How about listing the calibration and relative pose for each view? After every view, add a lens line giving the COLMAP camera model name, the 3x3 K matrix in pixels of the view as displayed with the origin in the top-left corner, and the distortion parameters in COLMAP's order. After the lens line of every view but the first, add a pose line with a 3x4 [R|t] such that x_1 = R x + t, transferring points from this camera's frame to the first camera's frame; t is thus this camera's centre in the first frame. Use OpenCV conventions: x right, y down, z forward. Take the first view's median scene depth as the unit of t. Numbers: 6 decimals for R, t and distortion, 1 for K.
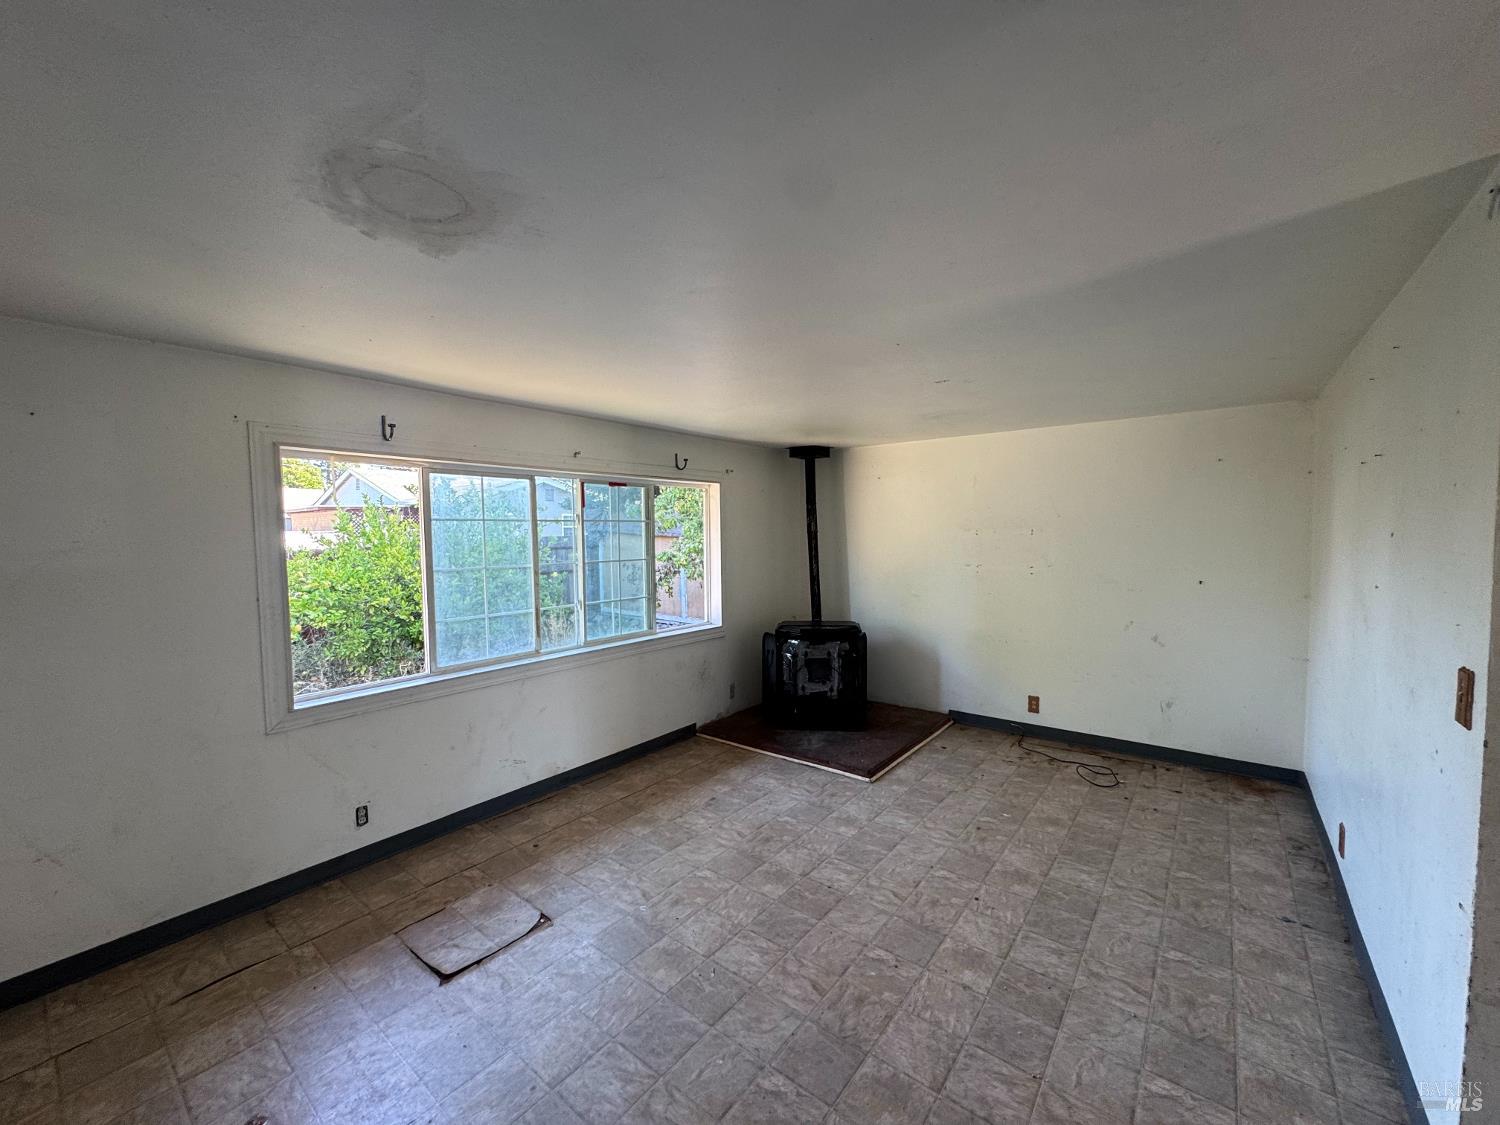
lens RADIAL K [[599.9, 0, 750.3], [0, 599.9, 562.9], [0, 0, 1]] dist [-0.004496, 0.000465]
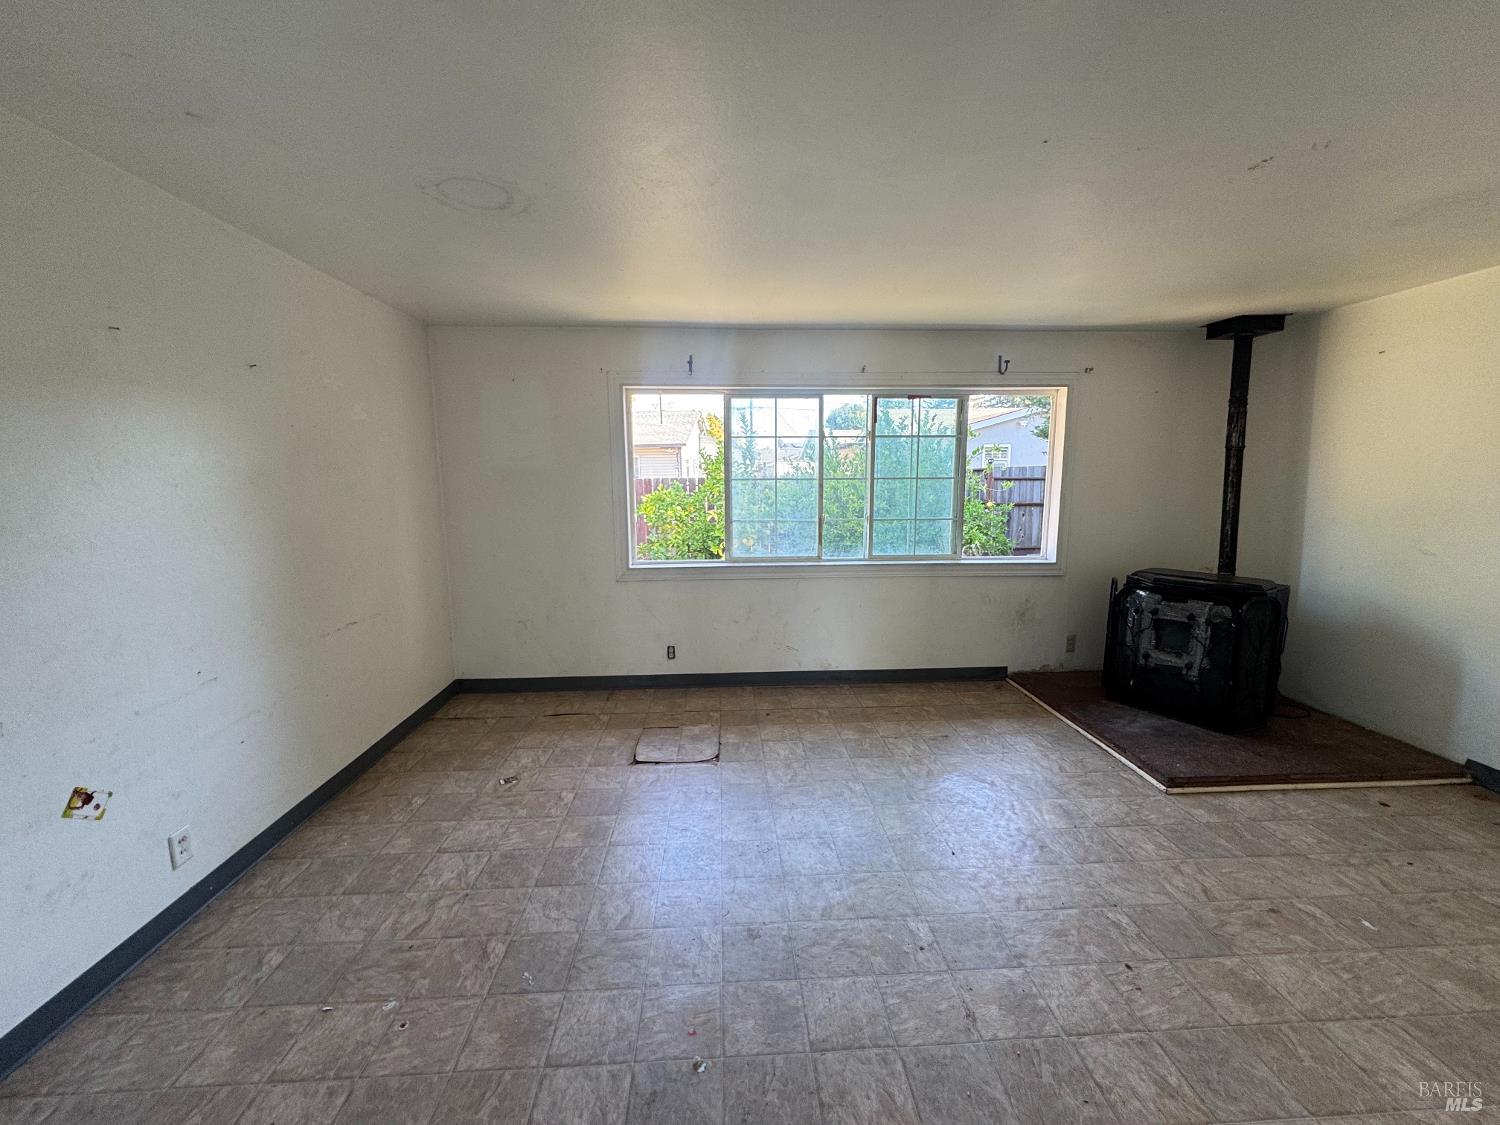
lens RADIAL K [[599.9, 0, 747.9], [0, 599.9, 562.1], [0, 0, 1]] dist [-0.004496, 0.000465]
pose [[0.655565, 0.117105, -0.746004, 0.357612], [-0.040788, 0.991951, 0.119869, 0.027410], [0.754037, -0.048154, 0.655065, 0.164323]]
